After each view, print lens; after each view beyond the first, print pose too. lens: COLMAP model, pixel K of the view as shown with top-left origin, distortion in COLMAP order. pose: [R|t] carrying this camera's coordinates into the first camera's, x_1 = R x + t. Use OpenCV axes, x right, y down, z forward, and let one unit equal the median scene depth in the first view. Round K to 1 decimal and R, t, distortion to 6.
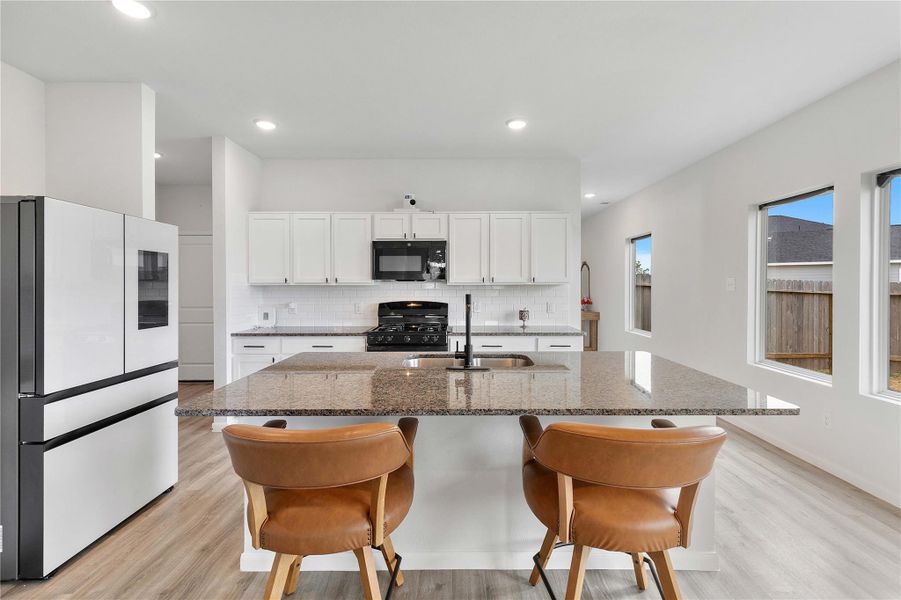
lens RADIAL K [[416.5, 0, 456.2], [0, 416.5, 290.8], [0, 0, 1]] dist [0.008515, -0.001259]
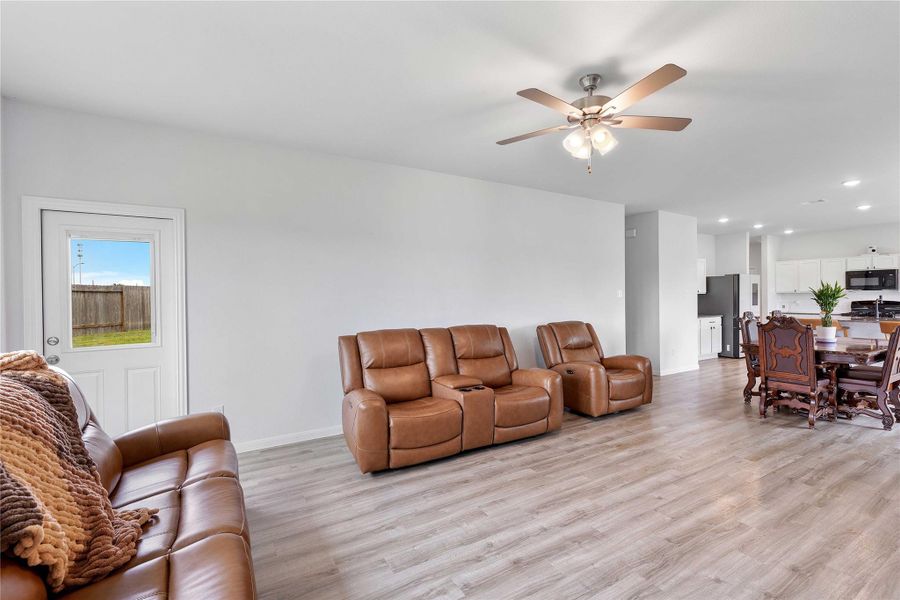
lens RADIAL K [[416.1, 0, 448.9], [0, 416.1, 294.8], [0, 0, 1]] dist [0.008515, -0.001259]
pose [[0.528679, -0.009485, -0.848769, 0.534716], [-0.002902, 0.999912, -0.012981, 0.032401], [0.848817, 0.009325, 0.528604, -1.828560]]
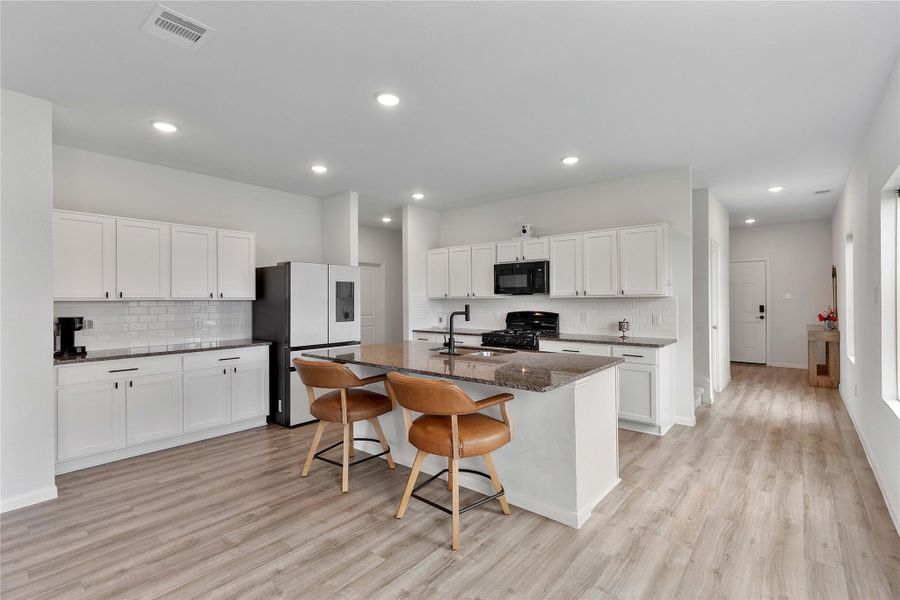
lens RADIAL K [[416.1, 0, 454.0], [0, 416.1, 302.0], [0, 0, 1]] dist [0.008515, -0.001259]
pose [[0.769777, 0.000843, -0.638312, 0.532796], [-0.001769, 0.999998, -0.000812, -0.000972], [0.638310, 0.001754, 0.769777, -0.086663]]
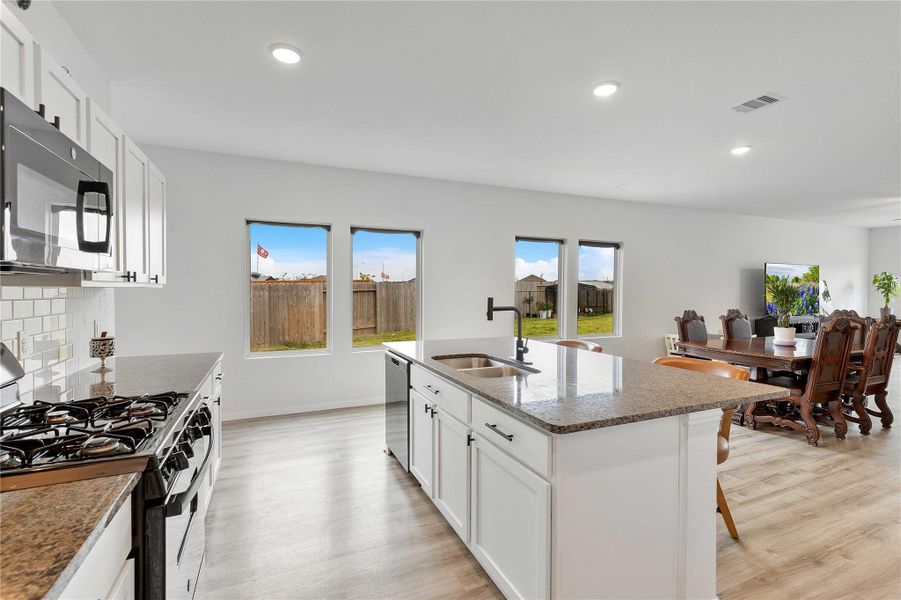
lens RADIAL K [[416.5, 0, 445.4], [0, 416.5, 292.2], [0, 0, 1]] dist [0.008515, -0.001259]
pose [[-0.389846, -0.006118, 0.920860, -0.505769], [0.012199, 0.999856, 0.011807, -0.010580], [-0.920799, 0.015837, -0.389716, 0.867016]]
